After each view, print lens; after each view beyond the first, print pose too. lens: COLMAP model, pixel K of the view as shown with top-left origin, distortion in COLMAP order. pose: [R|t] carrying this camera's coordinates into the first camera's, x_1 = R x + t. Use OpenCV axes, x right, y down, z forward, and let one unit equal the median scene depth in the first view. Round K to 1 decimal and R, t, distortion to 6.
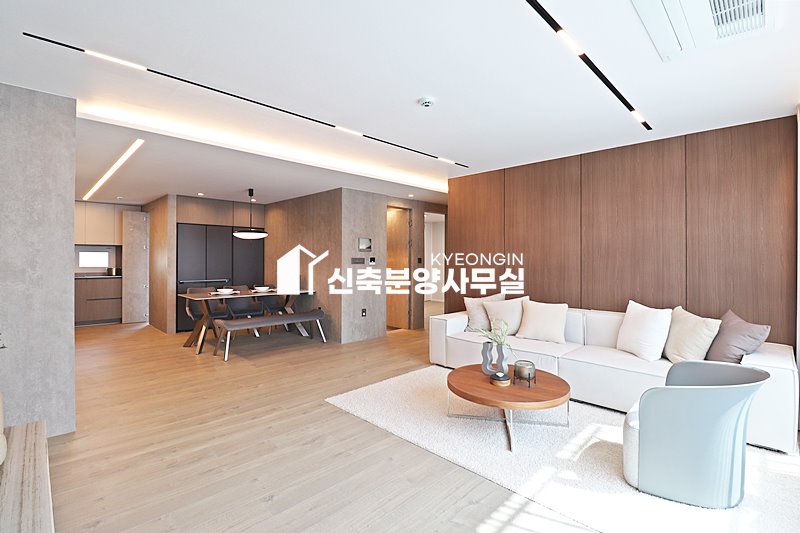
lens RADIAL K [[371.3, 0, 398.7], [0, 371.3, 257.9], [0, 0, 1]] dist [-0.007235, -0.008824]
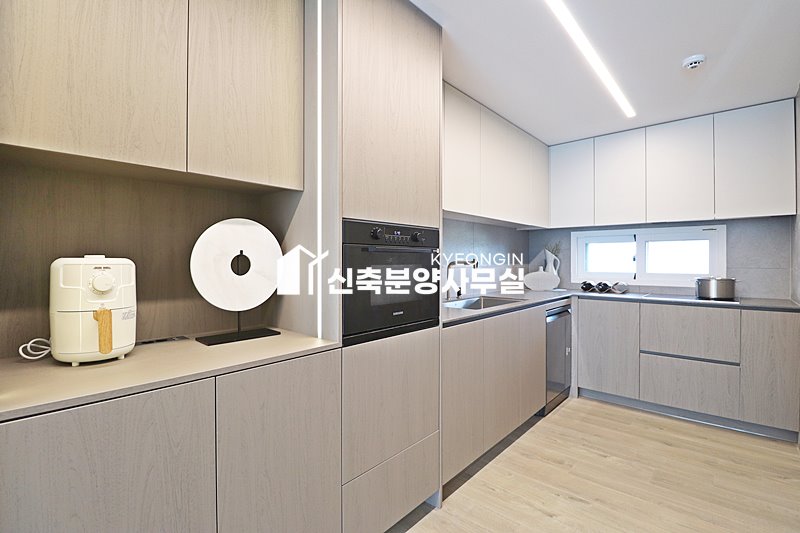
lens RADIAL K [[371.3, 0, 397.5], [0, 371.3, 260.4], [0, 0, 1]] dist [-0.007235, -0.008824]
pose [[0.043761, -0.005251, -0.999028, -0.532100], [0.002240, 0.999984, -0.005158, 0.012898], [0.999040, -0.002013, 0.043772, 0.859467]]
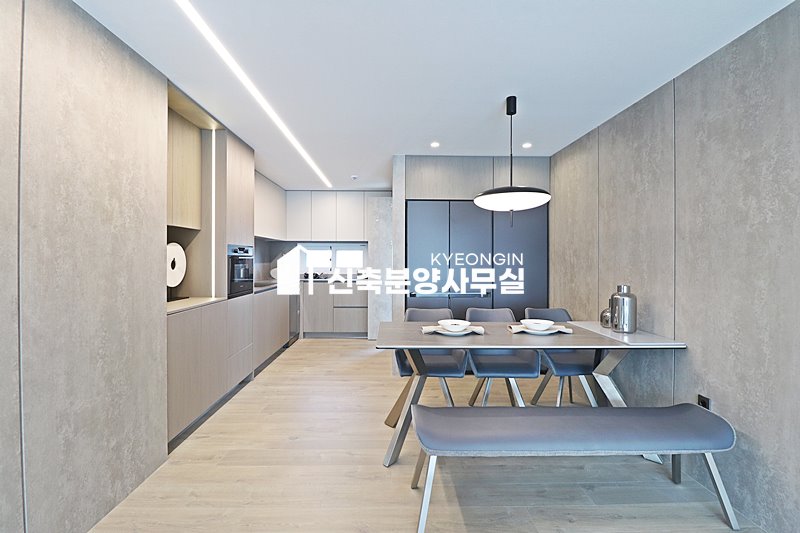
lens RADIAL K [[371.3, 0, 396.6], [0, 371.3, 259.5], [0, 0, 1]] dist [-0.007235, -0.008824]
pose [[0.718765, -0.000446, -0.695253, -0.195214], [0.001146, 0.999999, 0.000543, 0.007210], [0.695252, -0.001187, 0.718765, 0.604741]]
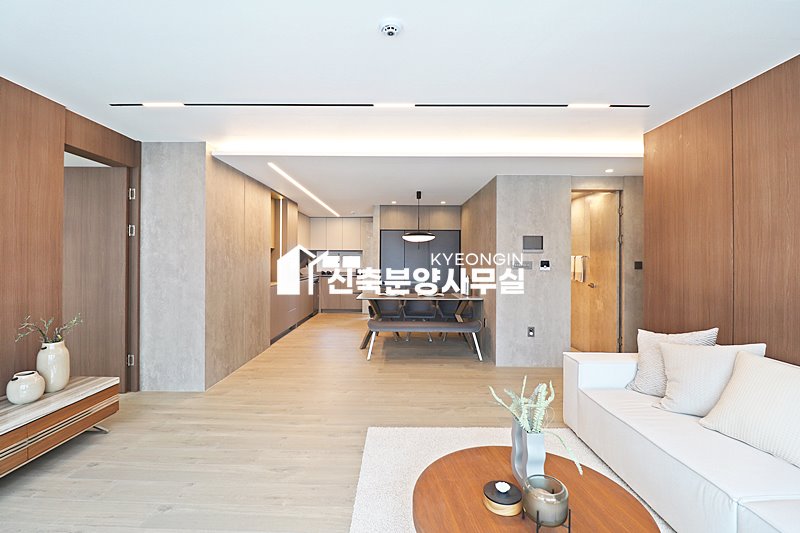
lens RADIAL K [[371.3, 0, 395.8], [0, 371.3, 258.6], [0, 0, 1]] dist [-0.007235, -0.008824]
pose [[0.702058, -0.002222, -0.712116, 0.273020], [-0.001205, 0.999990, -0.004307, -0.001928], [0.712119, 0.003882, 0.702048, 0.267058]]
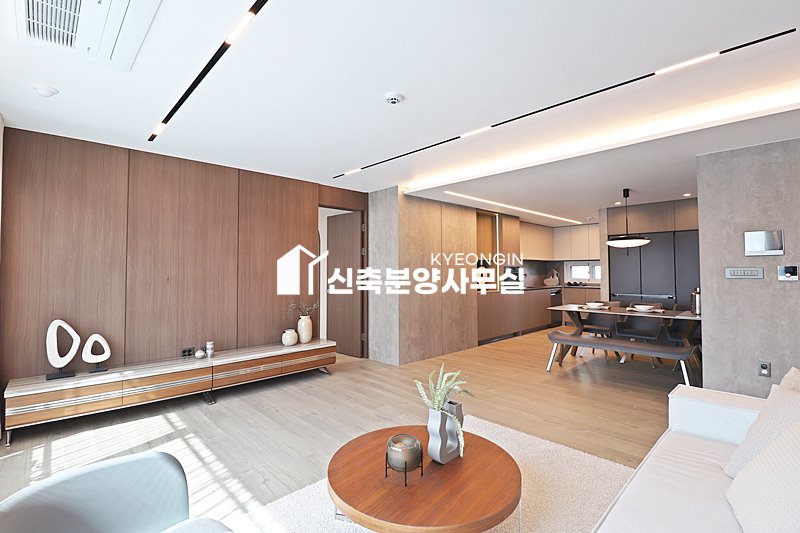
lens RADIAL K [[371.3, 0, 394.1], [0, 371.3, 259.1], [0, 0, 1]] dist [-0.007235, -0.008824]
pose [[-0.033417, -0.038170, -0.998712, 0.479875], [0.005504, 0.999248, -0.038375, 0.005477], [0.999426, -0.006779, -0.033182, 0.506777]]
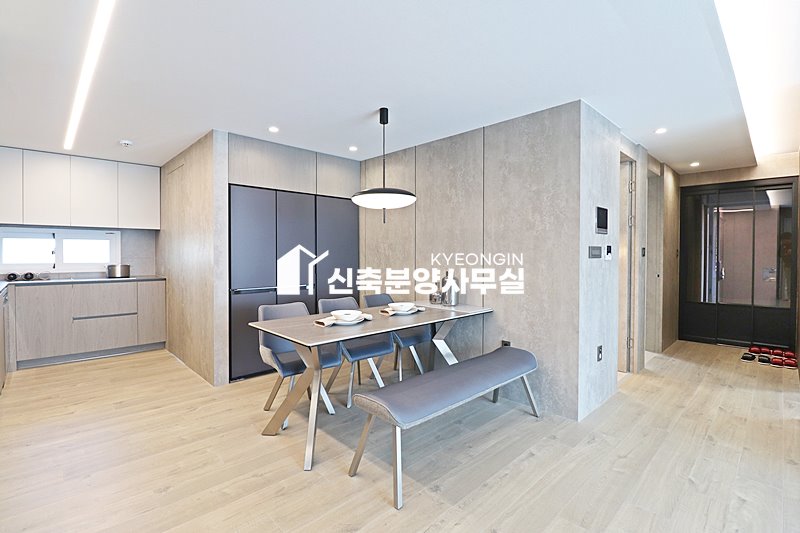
lens RADIAL K [[371.3, 0, 395.7], [0, 371.3, 258.2], [0, 0, 1]] dist [-0.007235, -0.008824]
pose [[0.999767, -0.000409, -0.021573, -0.384130], [0.000777, 0.999854, 0.017046, 0.007579], [0.021563, -0.017059, 0.999622, 0.511311]]
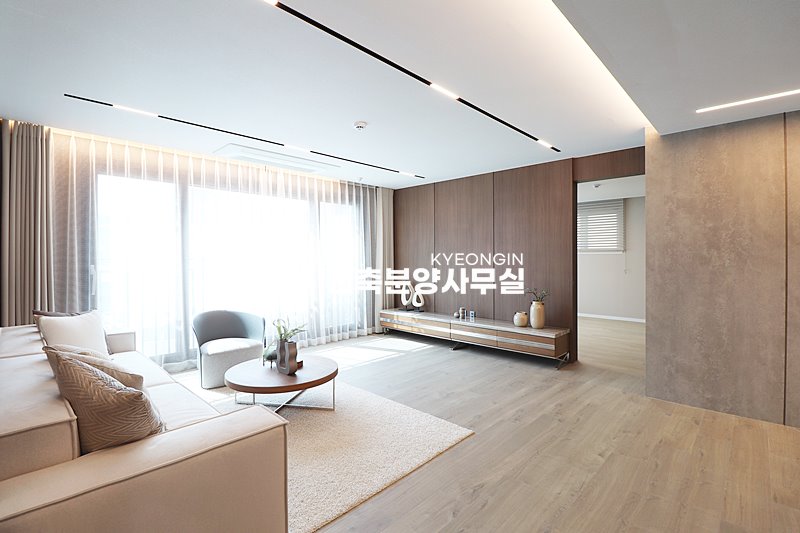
lens RADIAL K [[371.3, 0, 396.6], [0, 371.3, 259.0], [0, 0, 1]] dist [-0.007235, -0.008824]
pose [[-0.999867, -0.001593, -0.016220, -0.012231], [-0.001629, 0.999996, 0.002206, 0.003868], [0.016216, 0.002232, -0.999866, 1.086062]]
